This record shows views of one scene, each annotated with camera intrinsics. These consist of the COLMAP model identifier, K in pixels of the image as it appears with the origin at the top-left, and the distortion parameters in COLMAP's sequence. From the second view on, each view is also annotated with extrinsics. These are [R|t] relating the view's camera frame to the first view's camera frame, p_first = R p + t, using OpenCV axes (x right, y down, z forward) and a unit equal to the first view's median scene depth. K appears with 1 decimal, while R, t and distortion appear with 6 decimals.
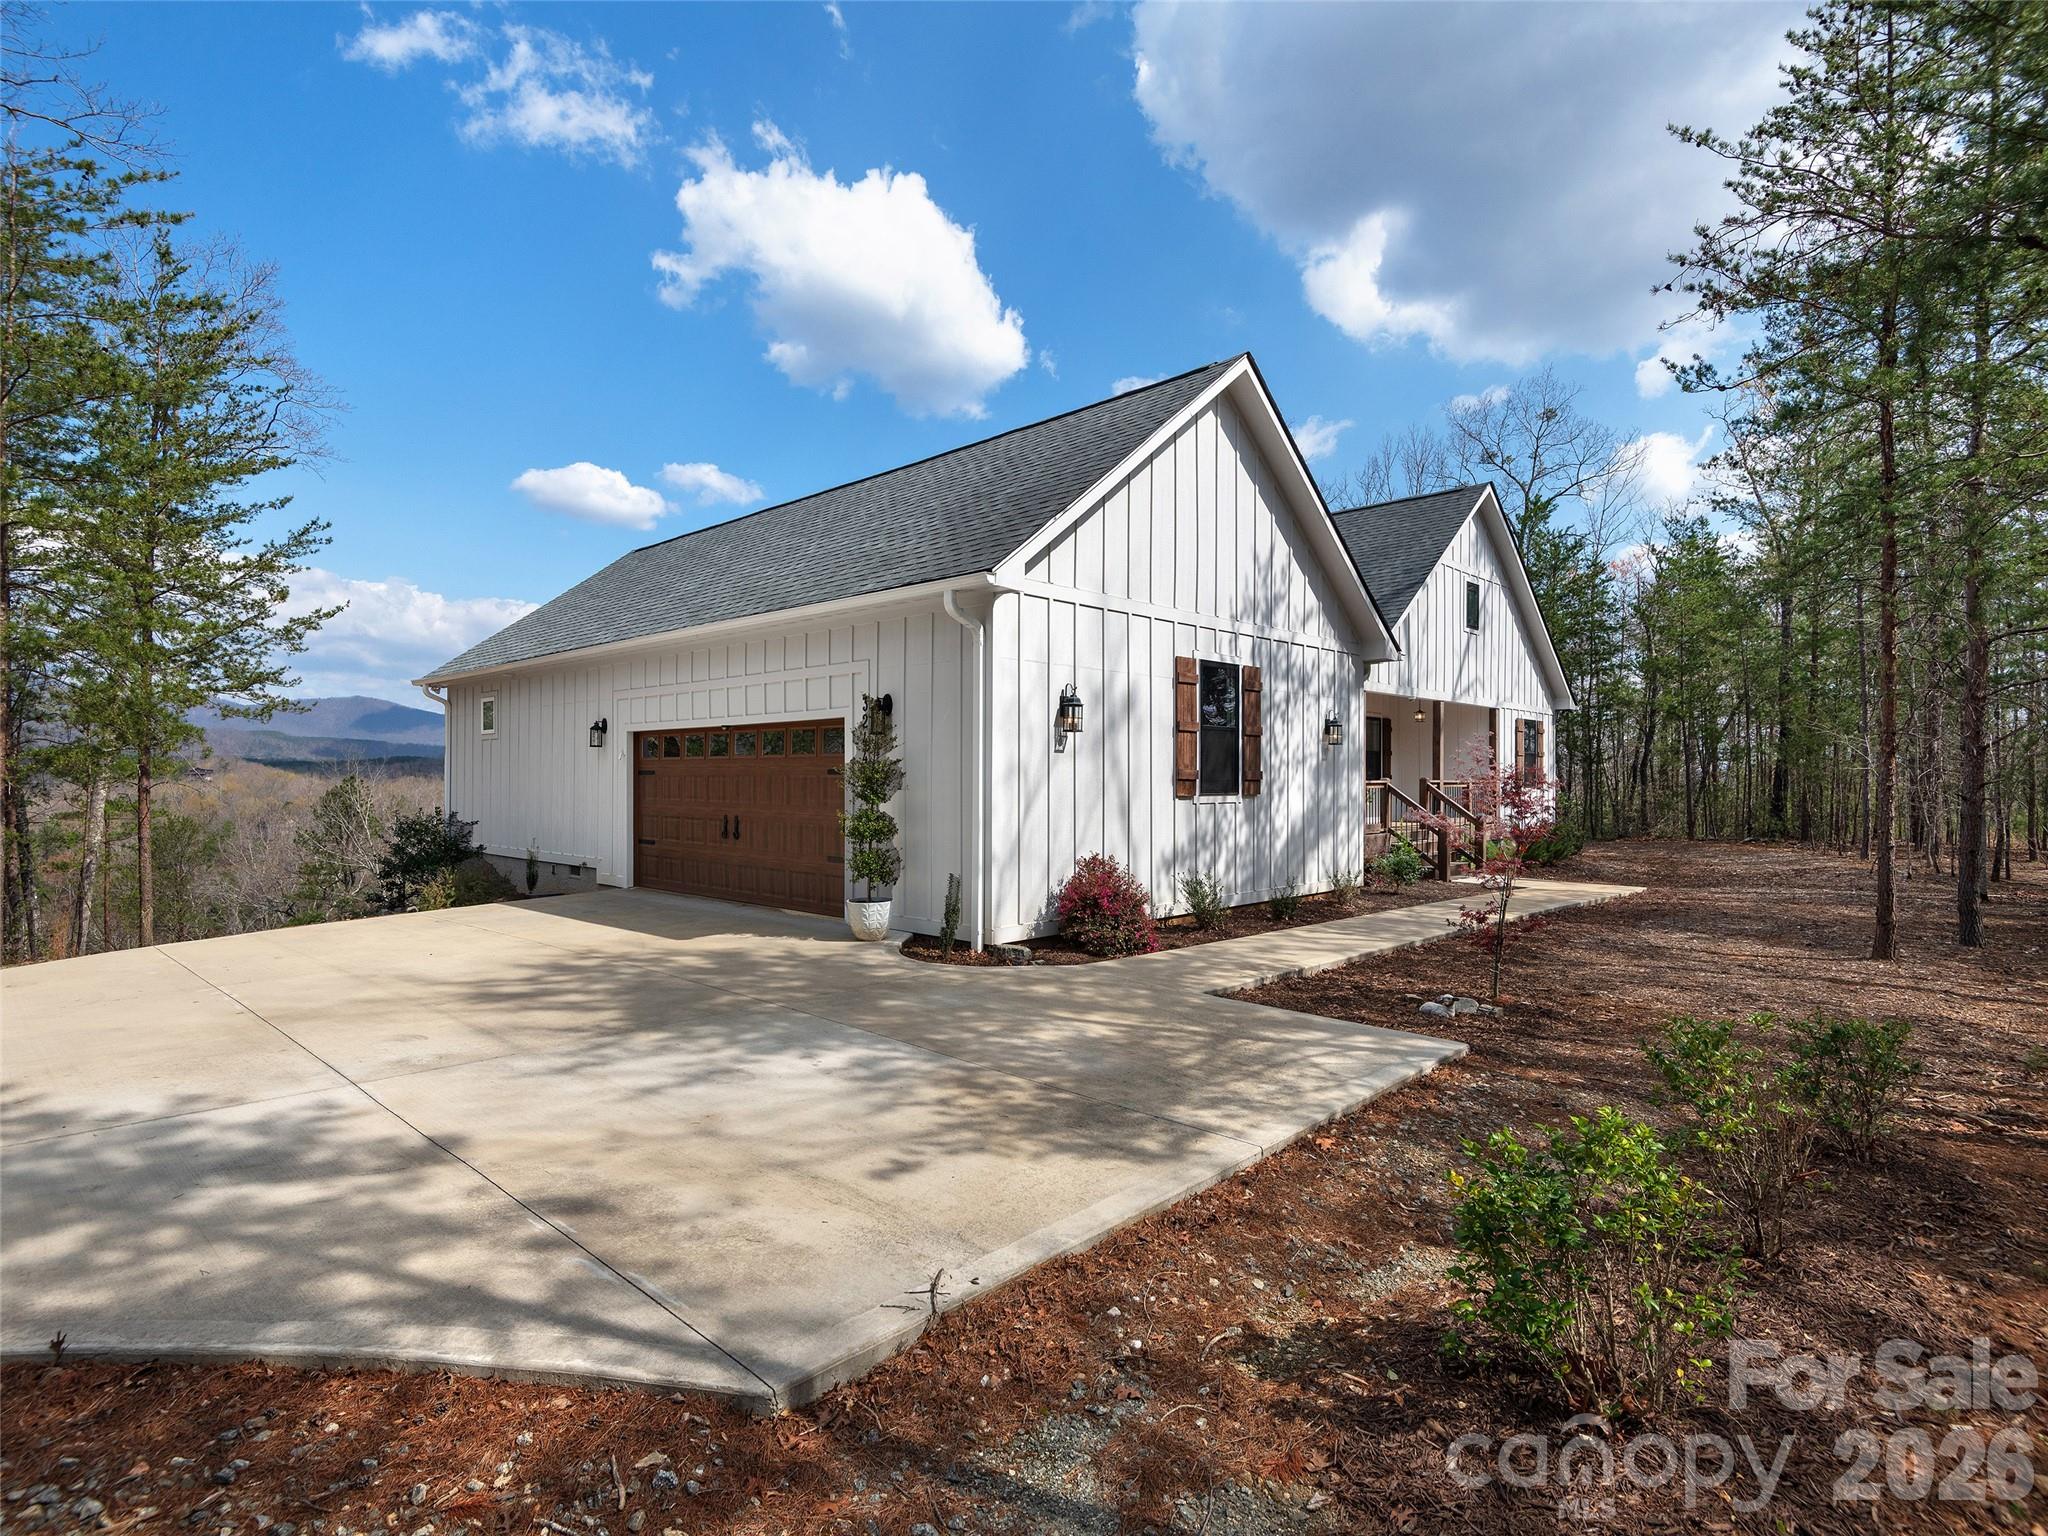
lens RADIAL K [[1061.4, 0, 1033.5], [0, 1061.4, 764.8], [0, 0, 1]] dist [0.033375, -0.023269]
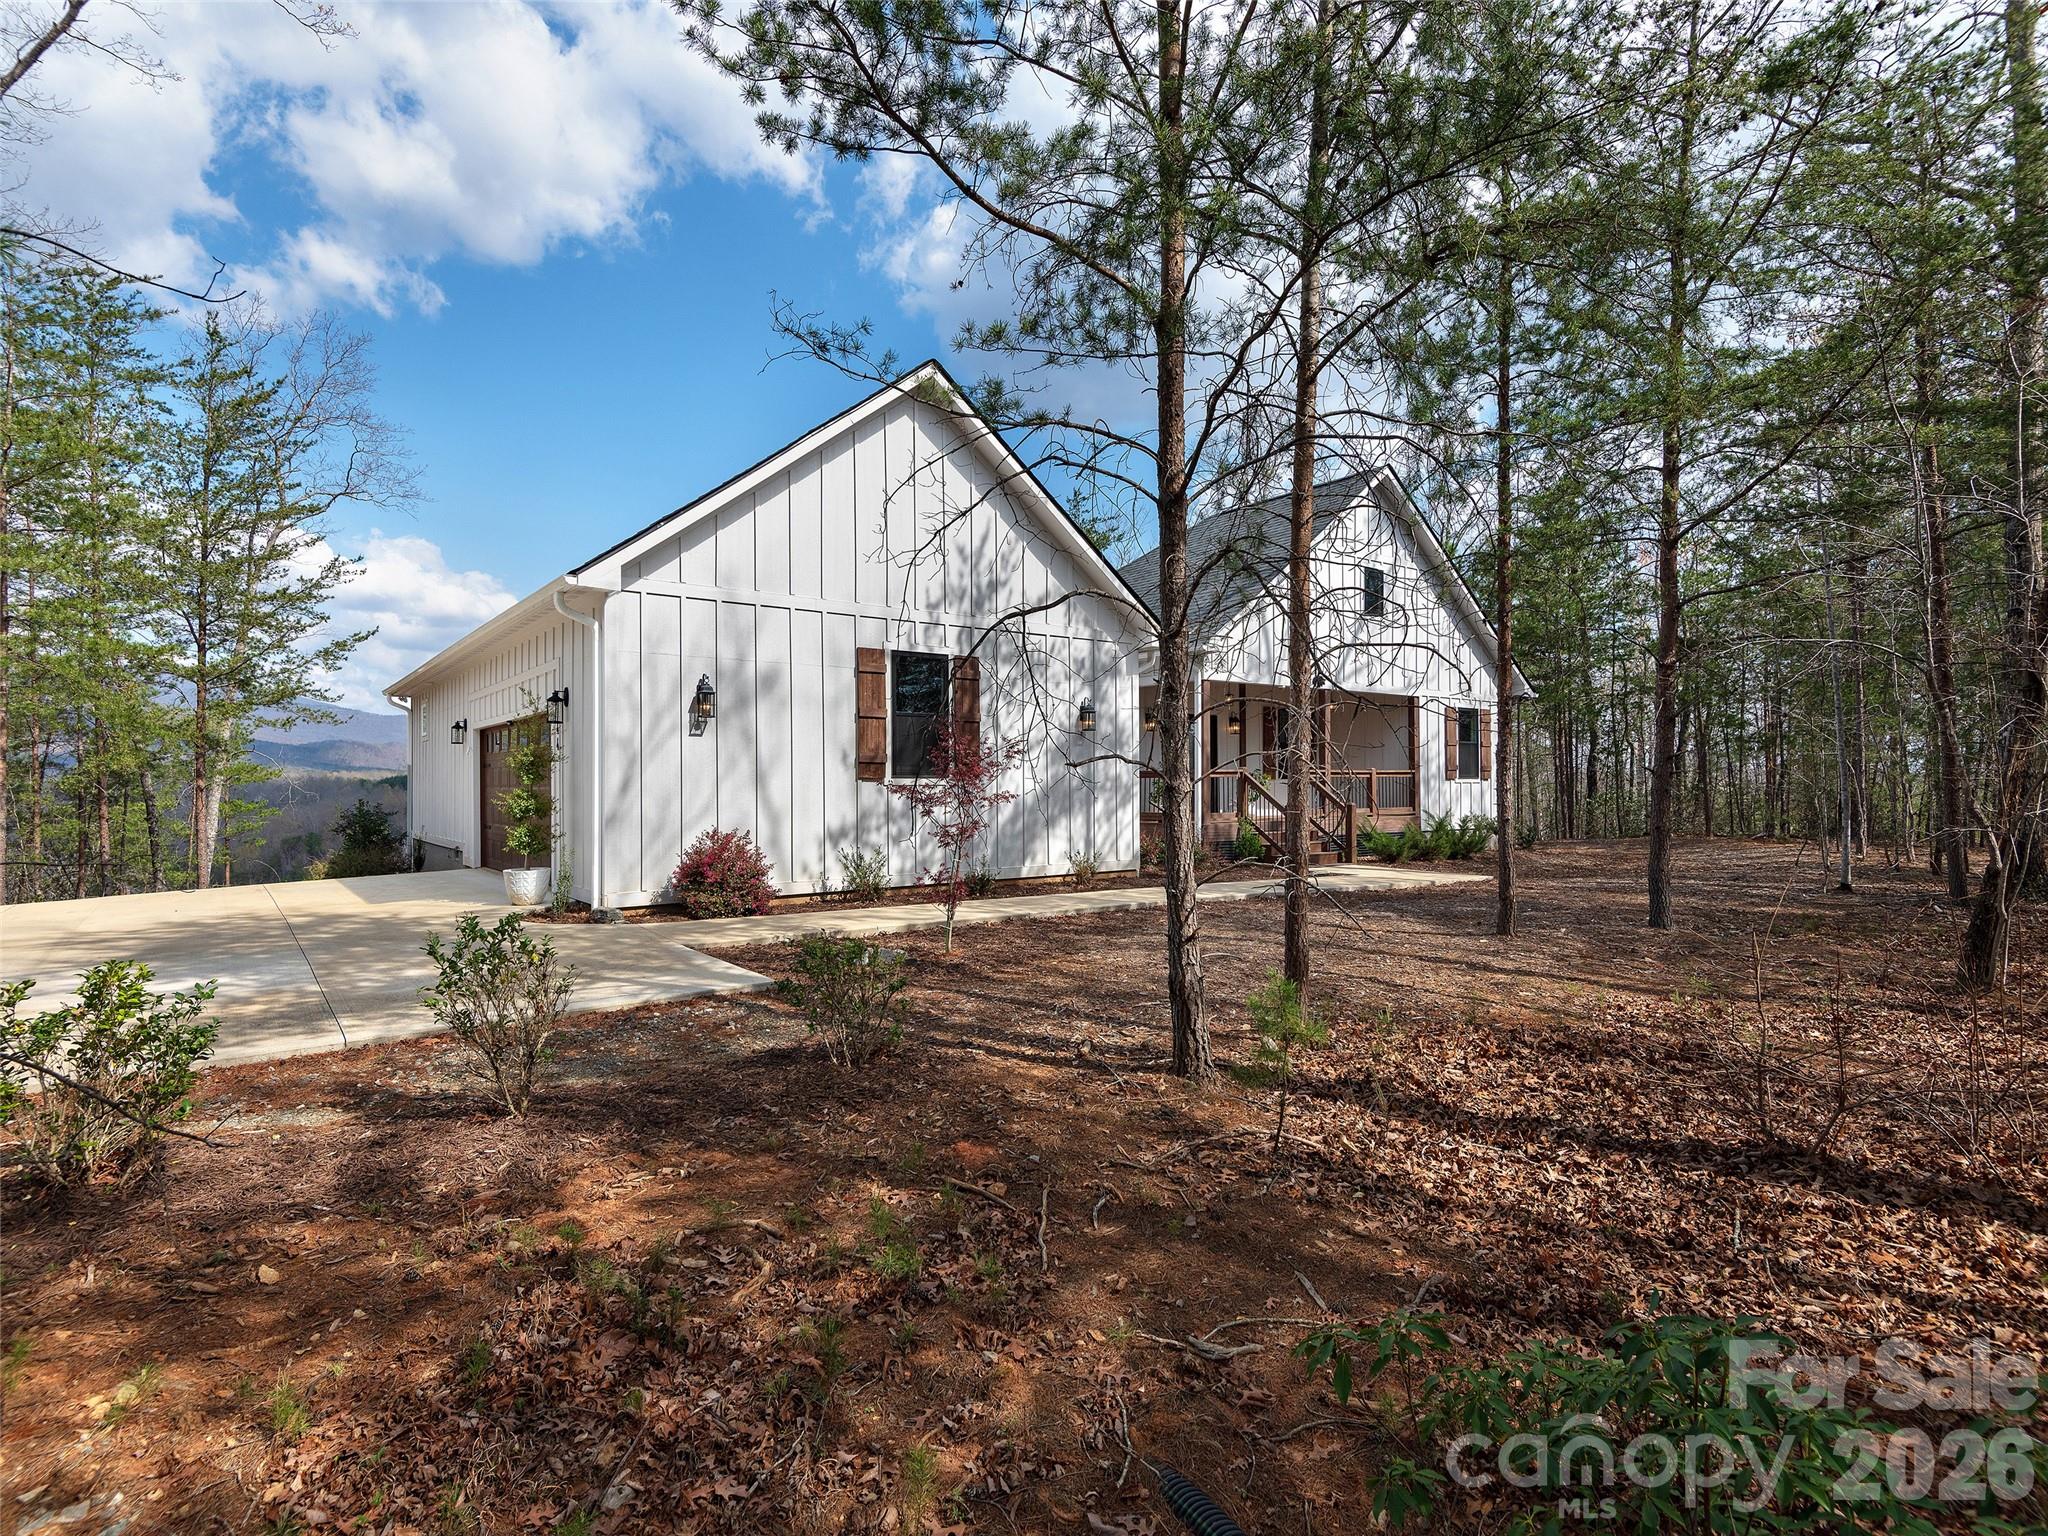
lens RADIAL K [[1061.4, 0, 1033.5], [0, 1061.4, 764.8], [0, 0, 1]] dist [0.033375, -0.023269]
pose [[0.987227, -0.010358, -0.158985, 0.445461], [0.009058, 0.999919, -0.008901, 0.025169], [0.159064, 0.007347, 0.987241, -0.022947]]
